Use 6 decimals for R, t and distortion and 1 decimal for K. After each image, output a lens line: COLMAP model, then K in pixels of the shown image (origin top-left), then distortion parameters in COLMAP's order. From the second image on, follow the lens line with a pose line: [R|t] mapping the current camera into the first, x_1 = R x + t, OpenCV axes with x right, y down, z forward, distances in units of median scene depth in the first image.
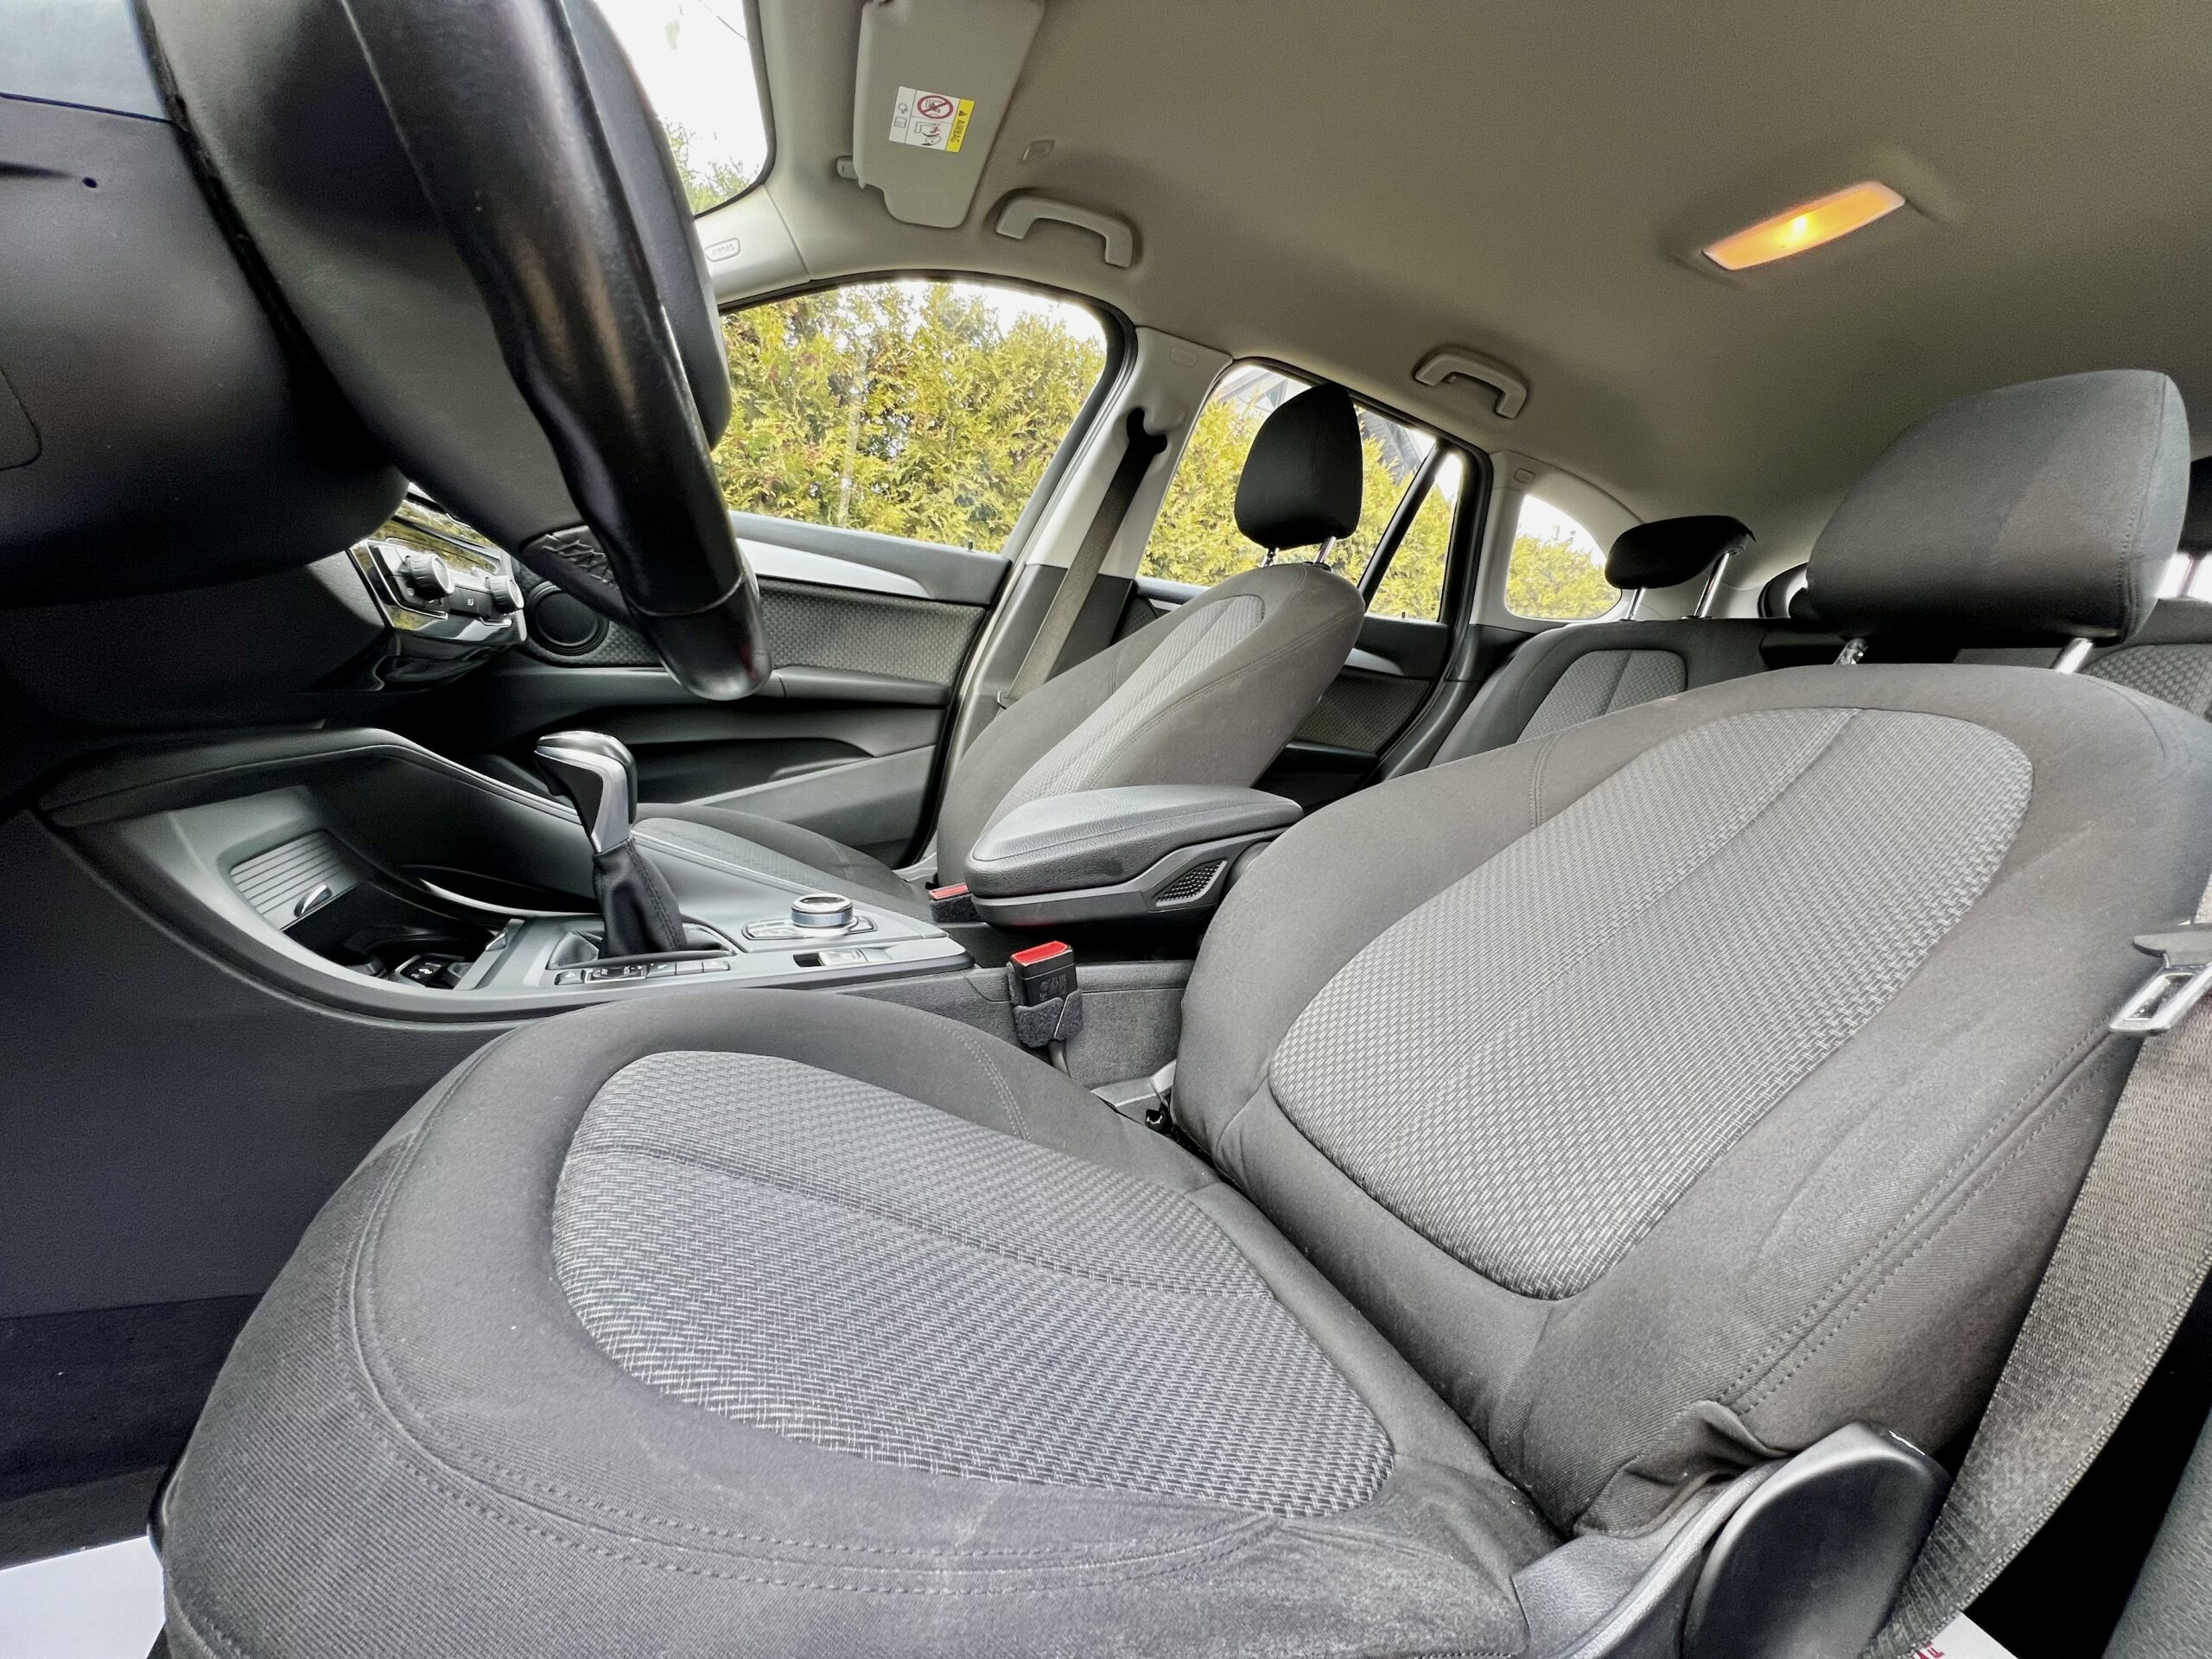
lens RADIAL K [[872.0, 0, 1092.7], [0, 872.0, 830.1], [0, 0, 1]] dist [-0.000162, -0.000109]
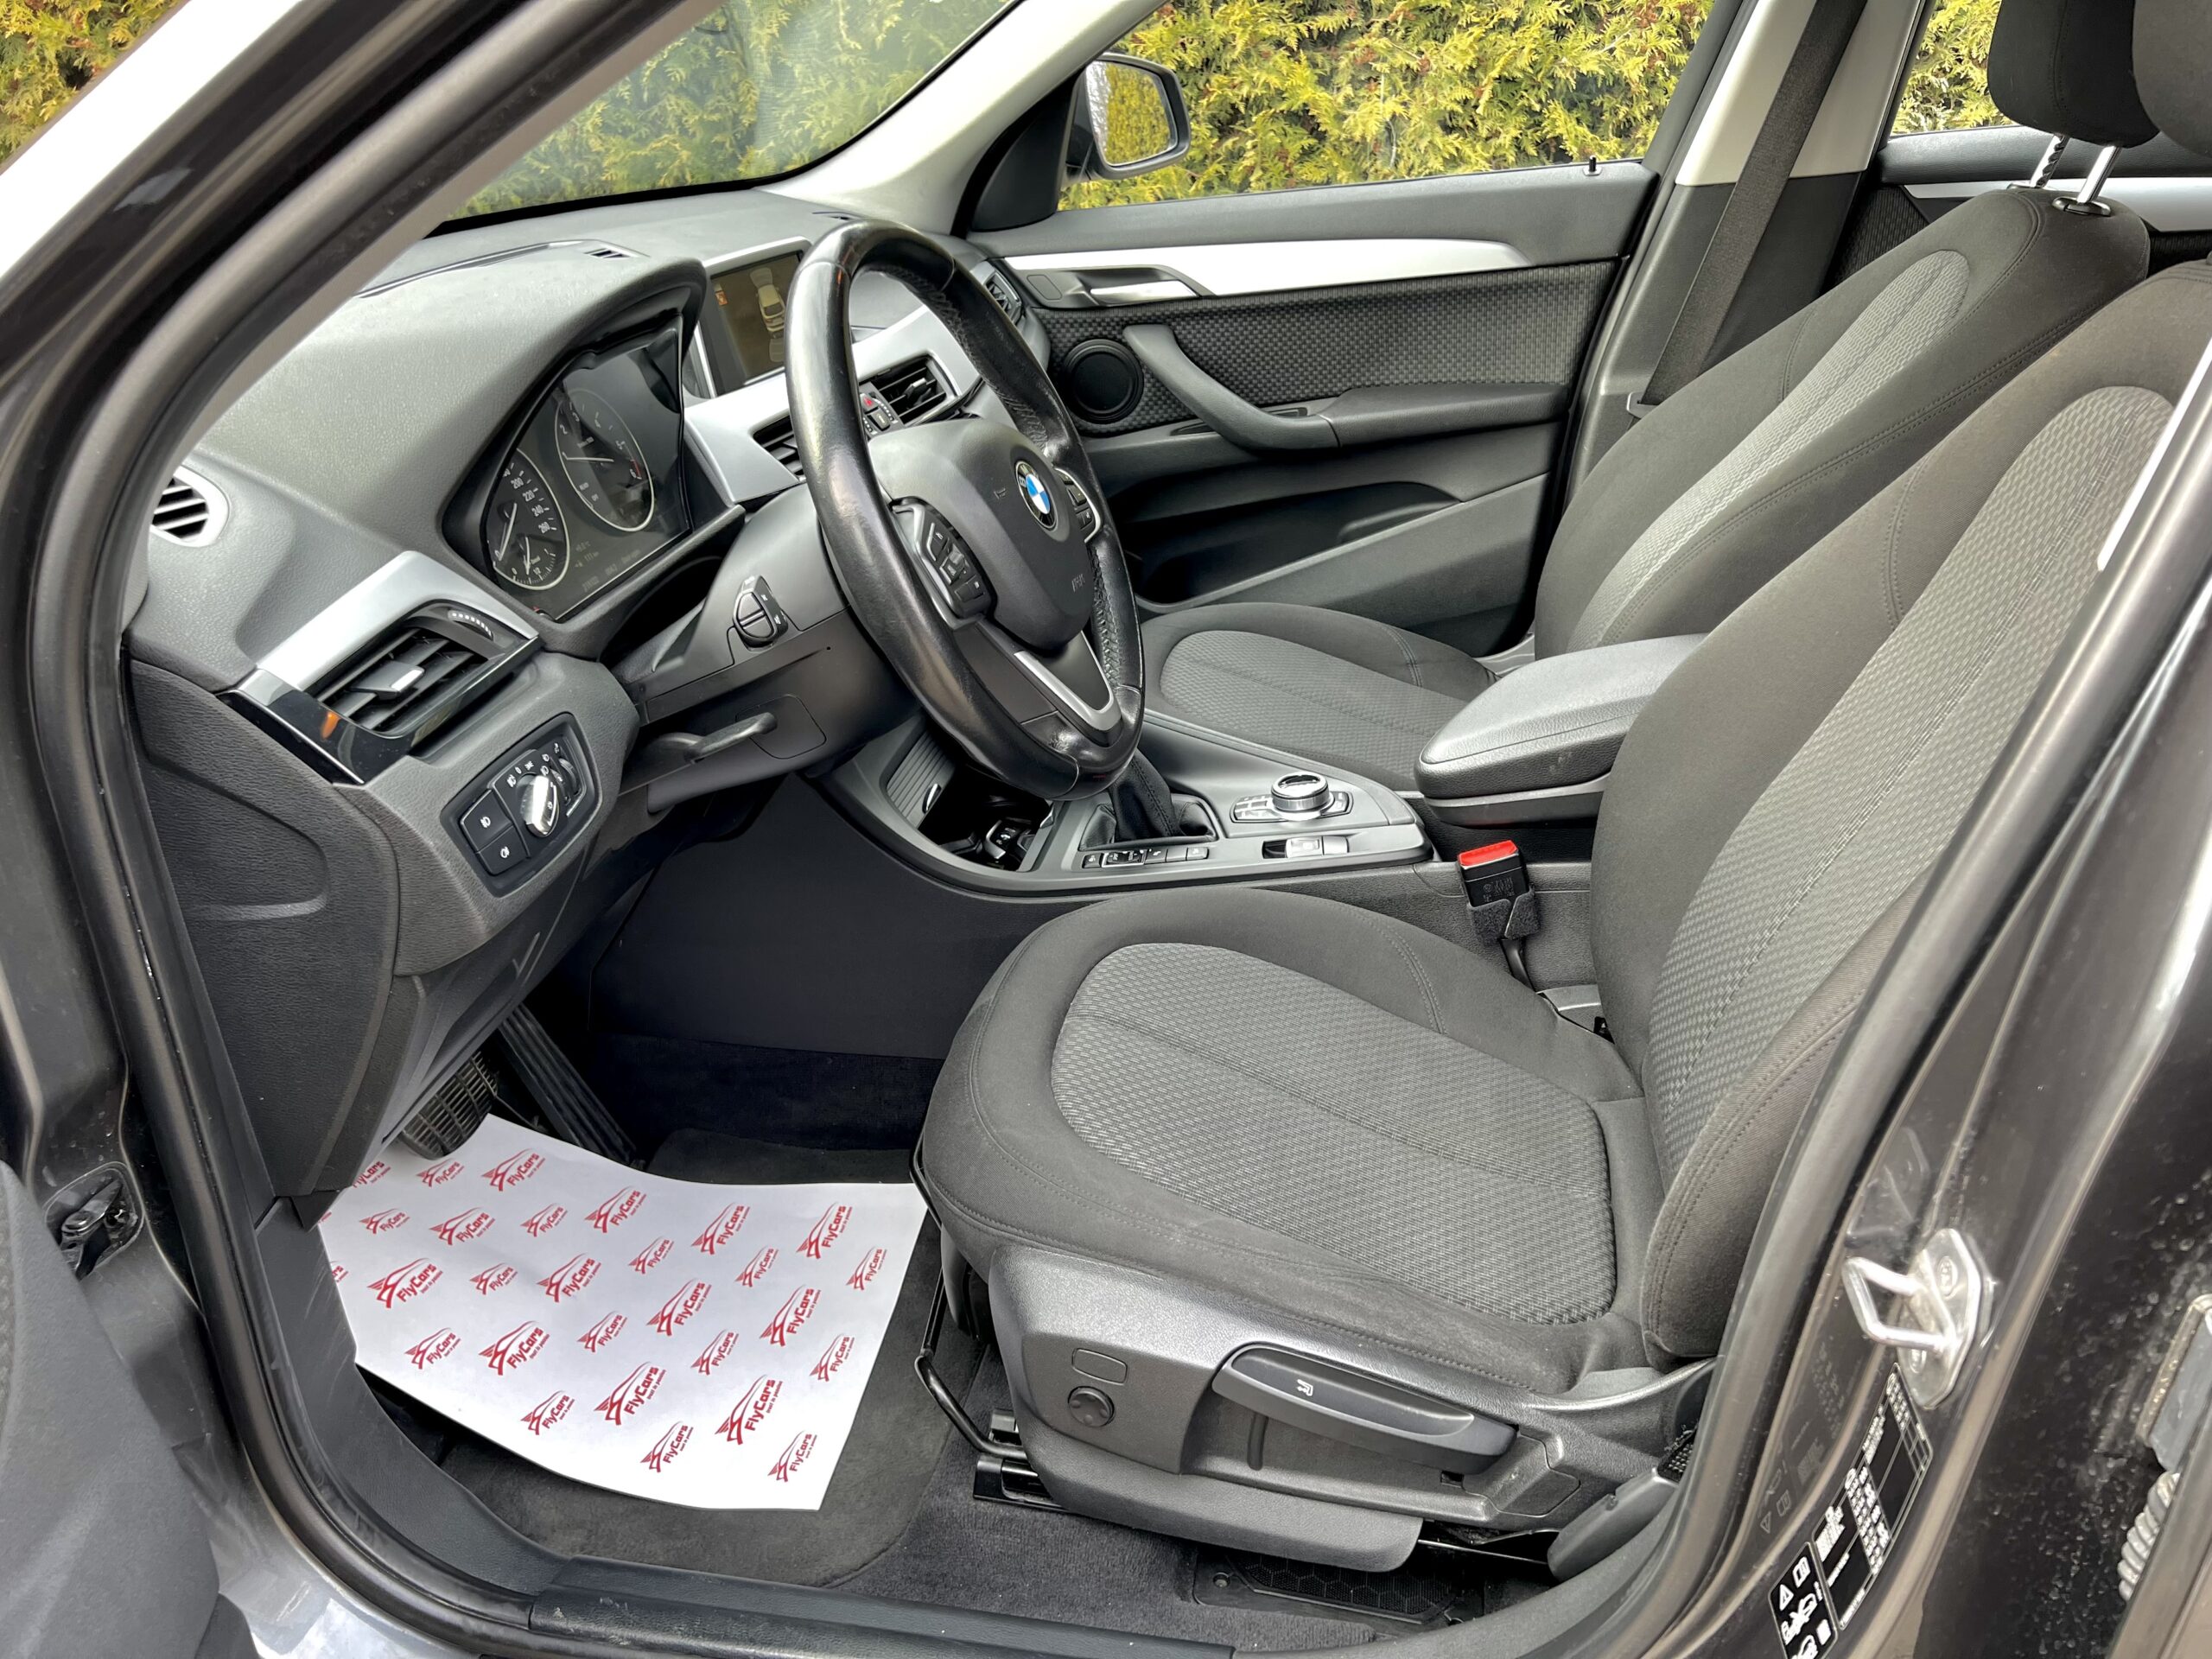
lens RADIAL K [[1669.5, 0, 1094.1], [0, 1669.5, 832.0], [0, 0, 1]] dist [0.044066, -0.060659]
pose [[0.807939, 0.072109, -0.584837, 0.684026], [0.105917, 0.958549, 0.264509, -0.429953], [0.579668, -0.275651, 0.766812, -0.705892]]
